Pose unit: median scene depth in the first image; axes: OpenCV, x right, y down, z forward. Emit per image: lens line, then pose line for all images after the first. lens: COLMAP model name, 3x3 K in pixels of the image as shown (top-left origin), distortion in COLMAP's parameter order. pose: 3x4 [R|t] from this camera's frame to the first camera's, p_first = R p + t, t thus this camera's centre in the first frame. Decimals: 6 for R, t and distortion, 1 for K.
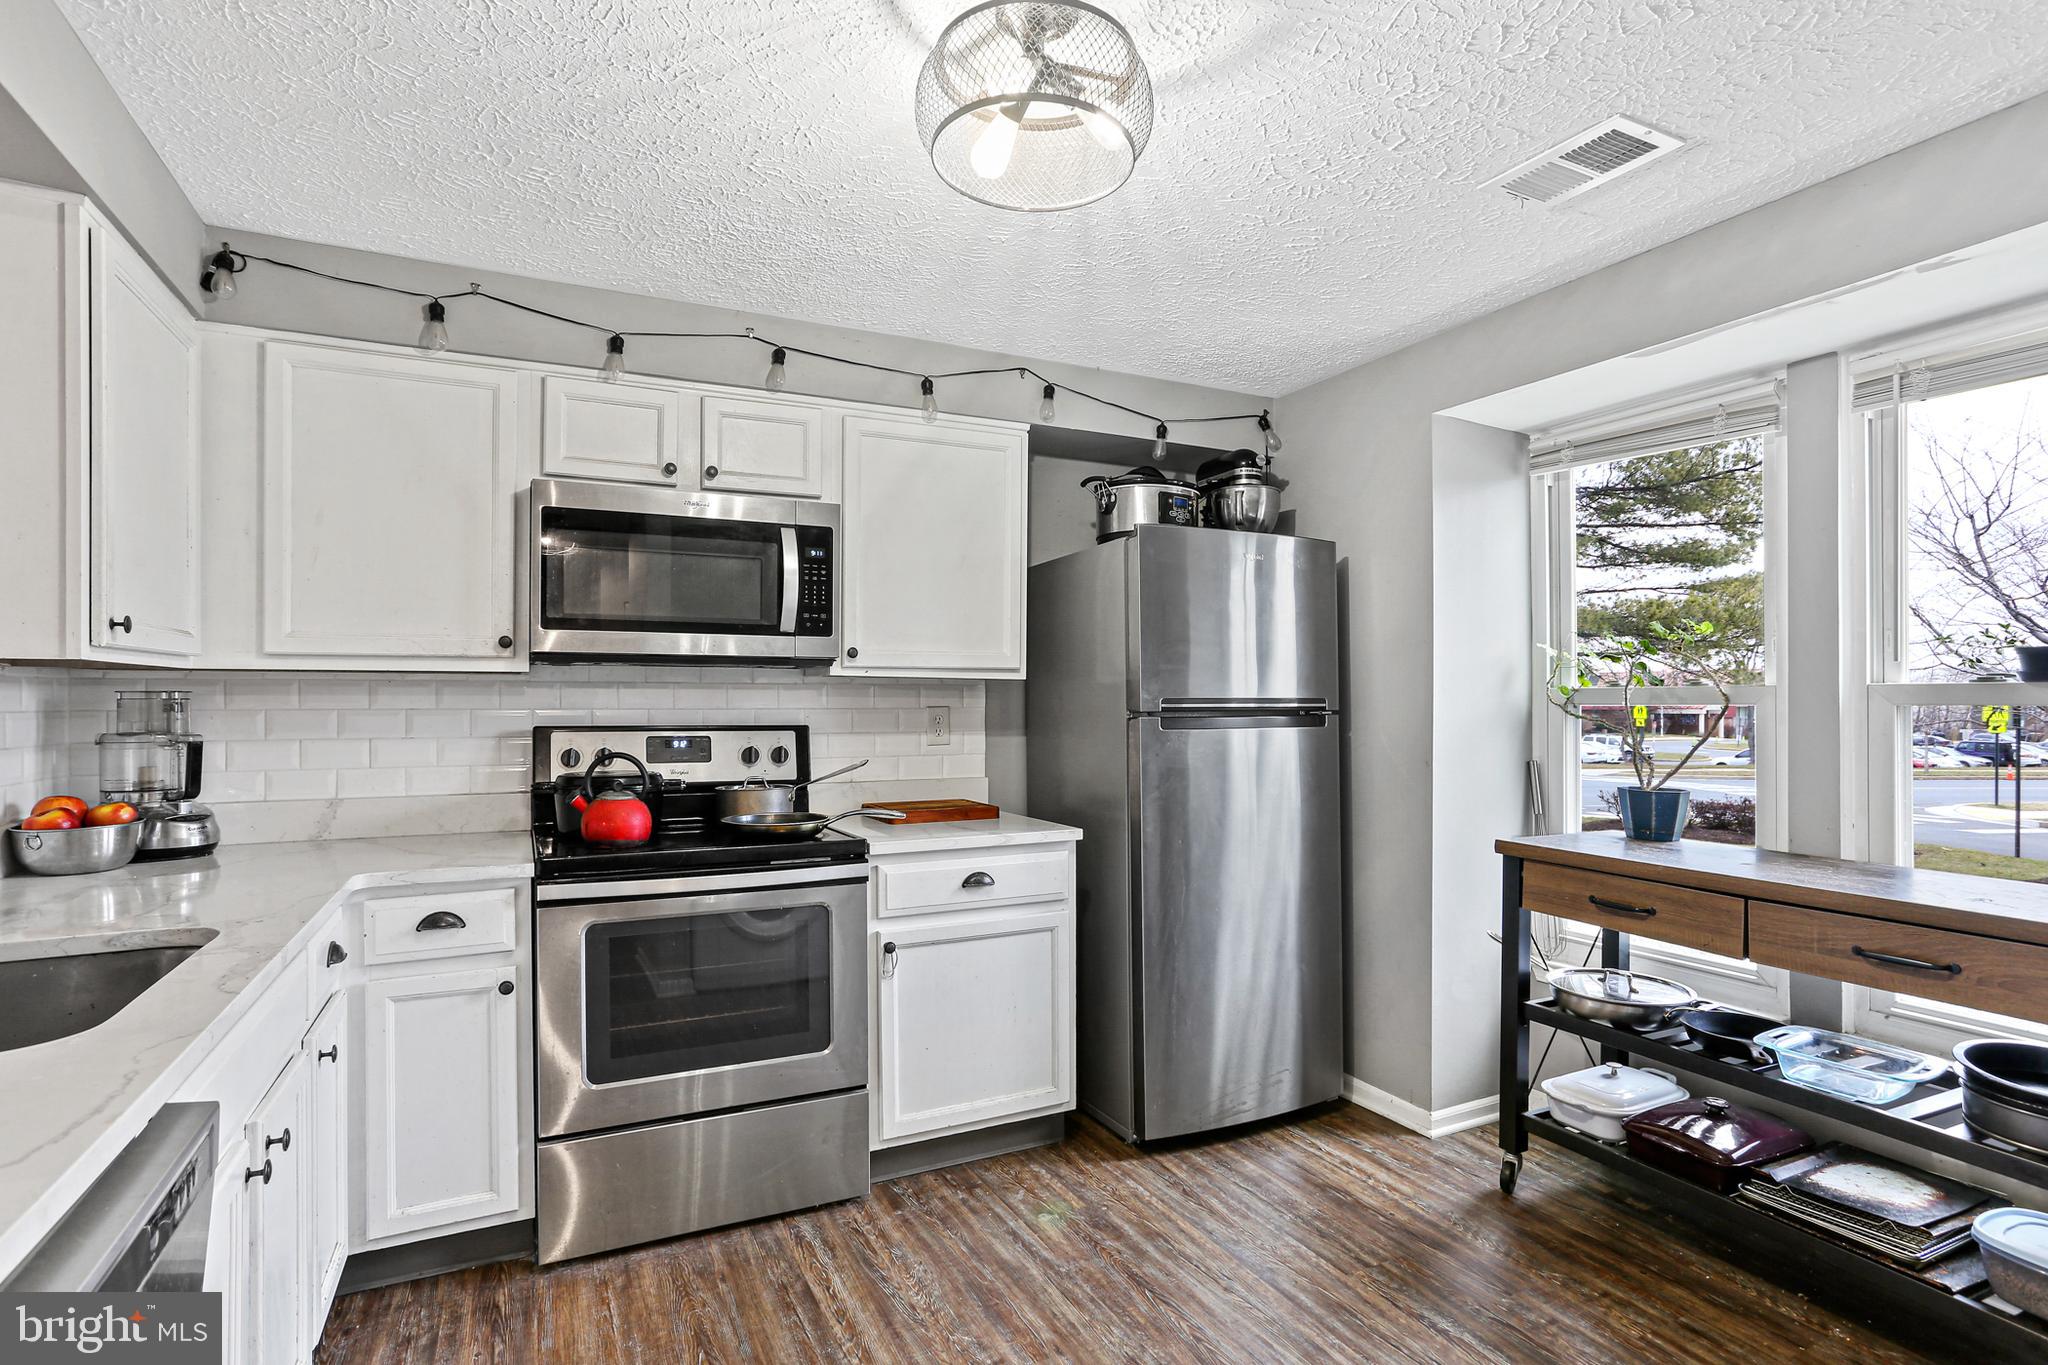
lens RADIAL K [[1012.5, 0, 1023.8], [0, 1012.5, 687.1], [0, 0, 1]] dist [-0.048574, 0.029169]
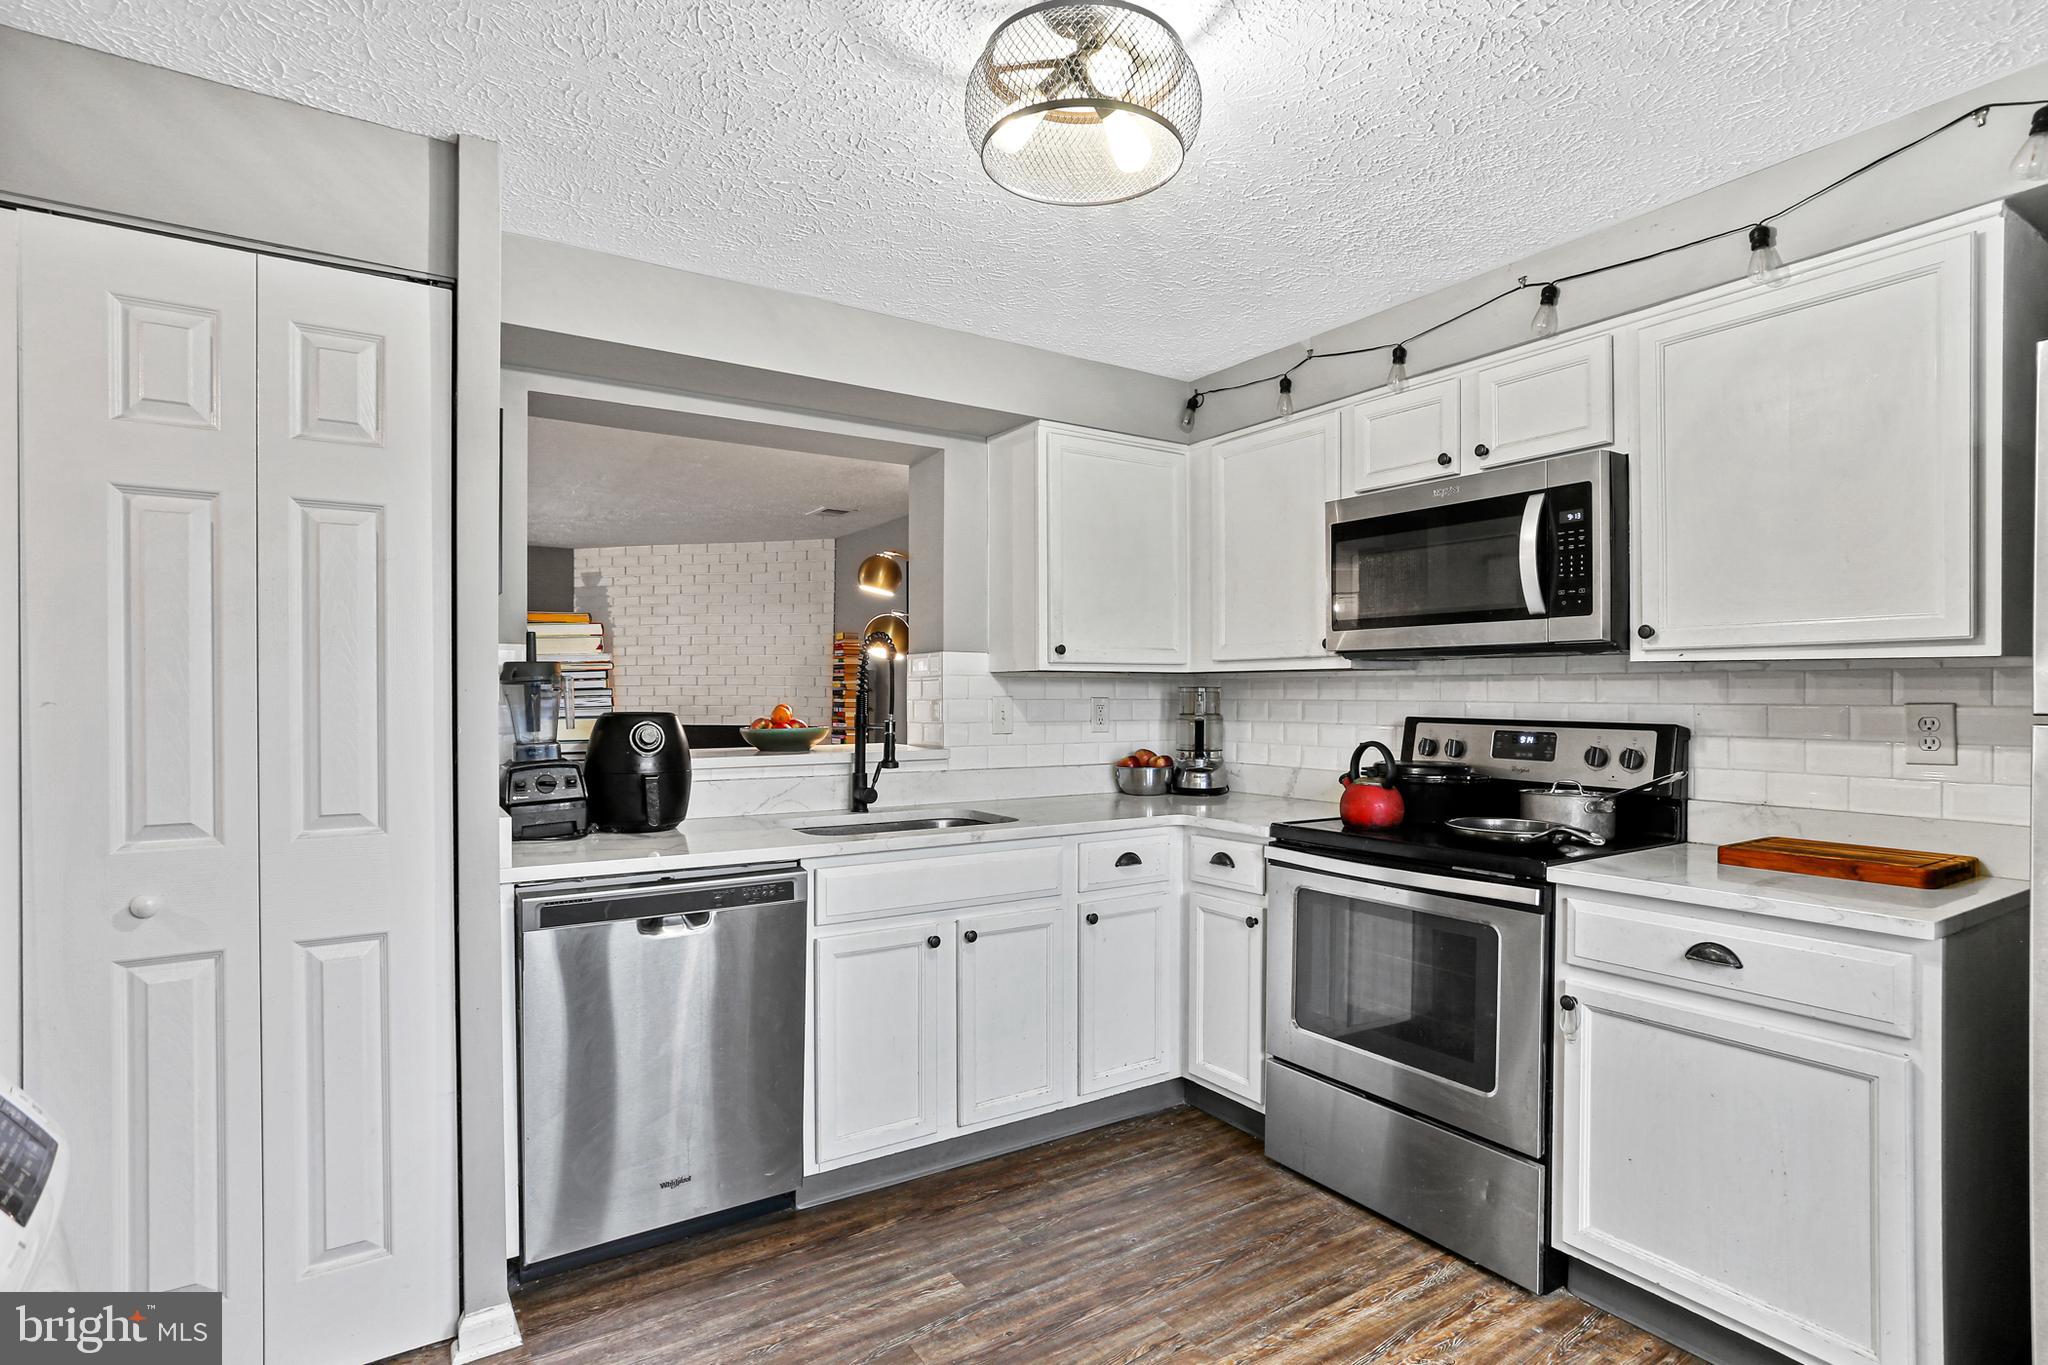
lens RADIAL K [[1012.5, 0, 1022.0], [0, 1012.5, 688.1], [0, 0, 1]] dist [-0.048574, 0.029169]
pose [[0.117164, -0.005576, -0.993097, 0.583045], [0.011271, 0.999927, -0.004285, 0.007924], [0.993049, -0.010691, 0.117218, 0.469839]]
